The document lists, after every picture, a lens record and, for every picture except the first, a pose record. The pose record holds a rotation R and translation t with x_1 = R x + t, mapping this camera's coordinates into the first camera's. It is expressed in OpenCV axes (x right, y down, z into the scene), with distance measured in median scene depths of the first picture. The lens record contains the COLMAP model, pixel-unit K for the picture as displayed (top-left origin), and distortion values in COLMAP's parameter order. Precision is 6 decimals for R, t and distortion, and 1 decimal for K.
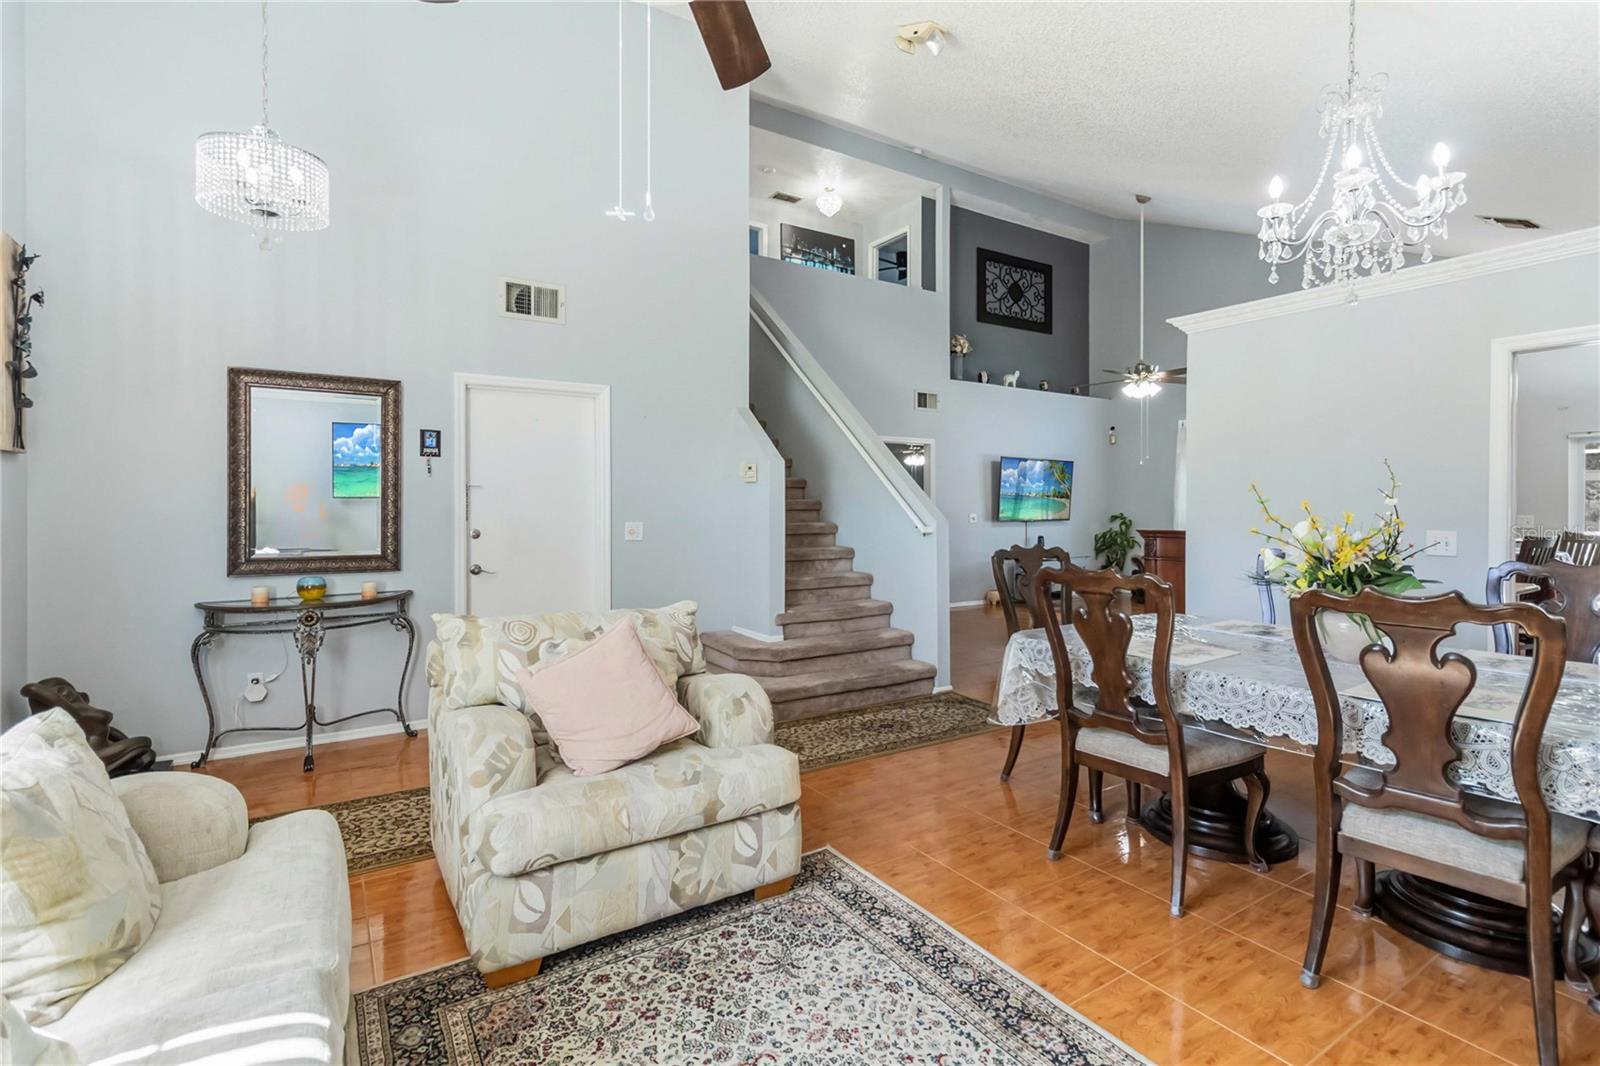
lens RADIAL K [[685.7, 0, 796.2], [0, 685.7, 509.8], [0, 0, 1]] dist [-0.064757, -0.000096]
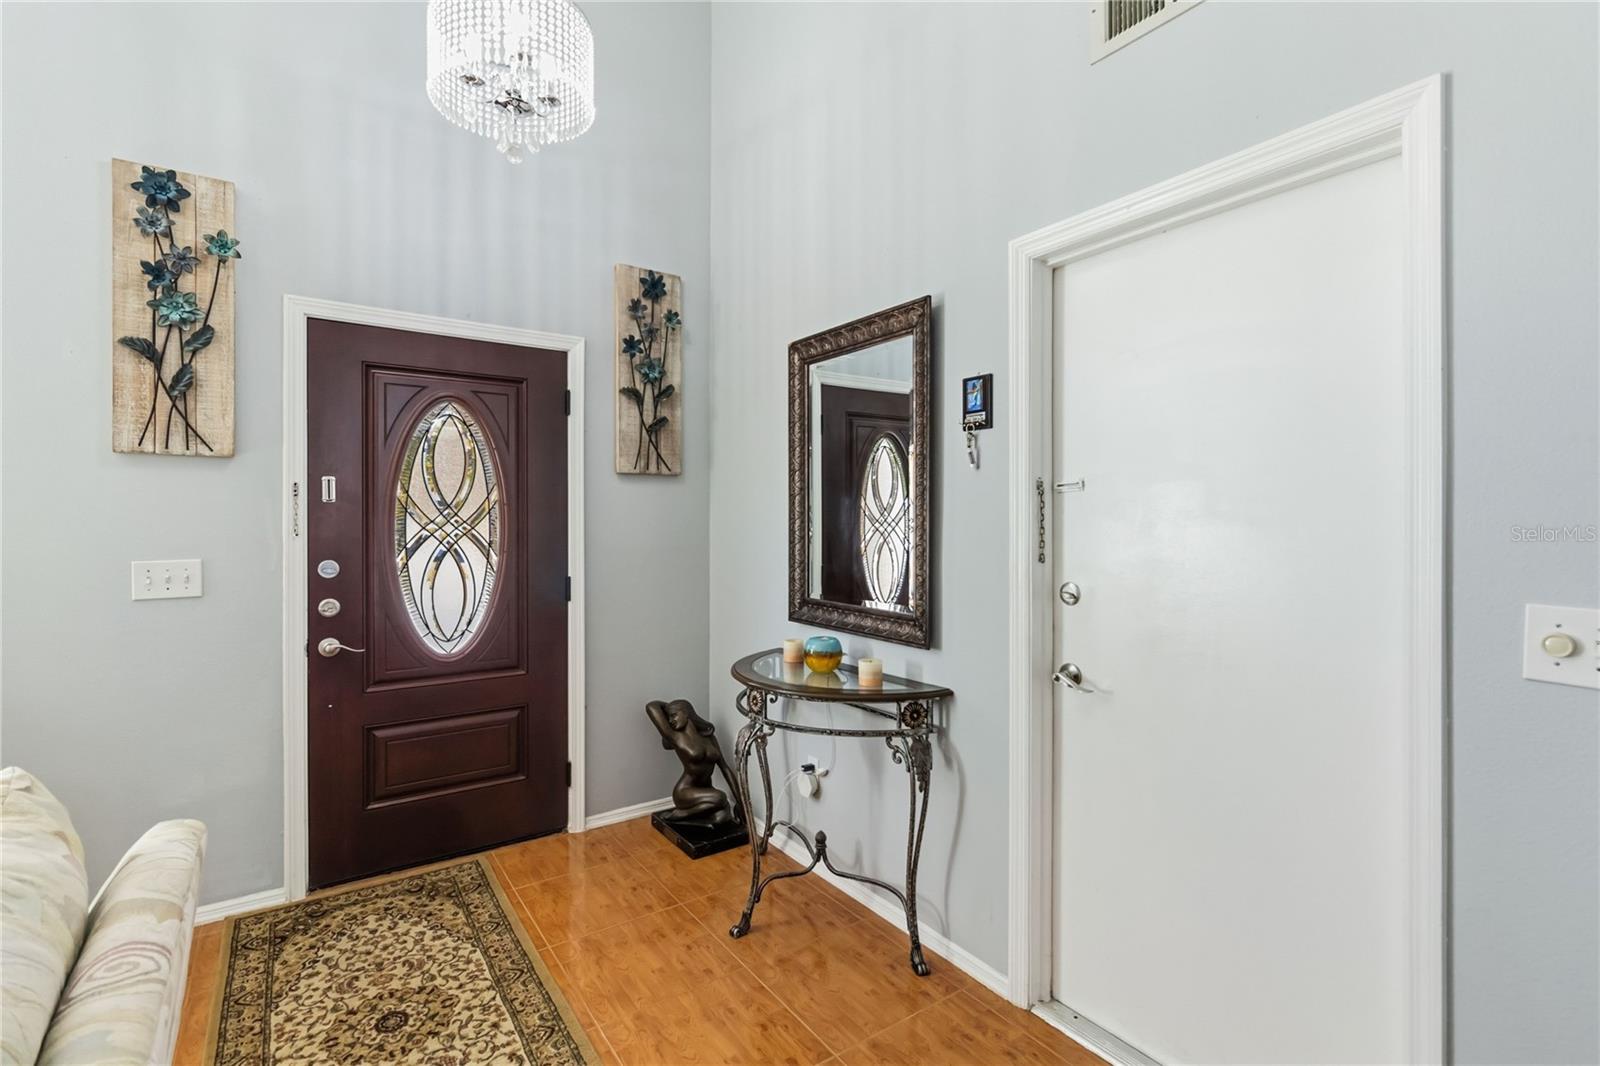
lens RADIAL K [[743.8, 0, 814.6], [0, 743.8, 517.9], [0, 0, 1]] dist [0.001343, 0.000682]
pose [[0.044983, 0.000852, -0.998987, -0.001402], [-0.004181, 0.999991, 0.000665, -0.013903], [0.998979, 0.004147, 0.044986, 0.864275]]
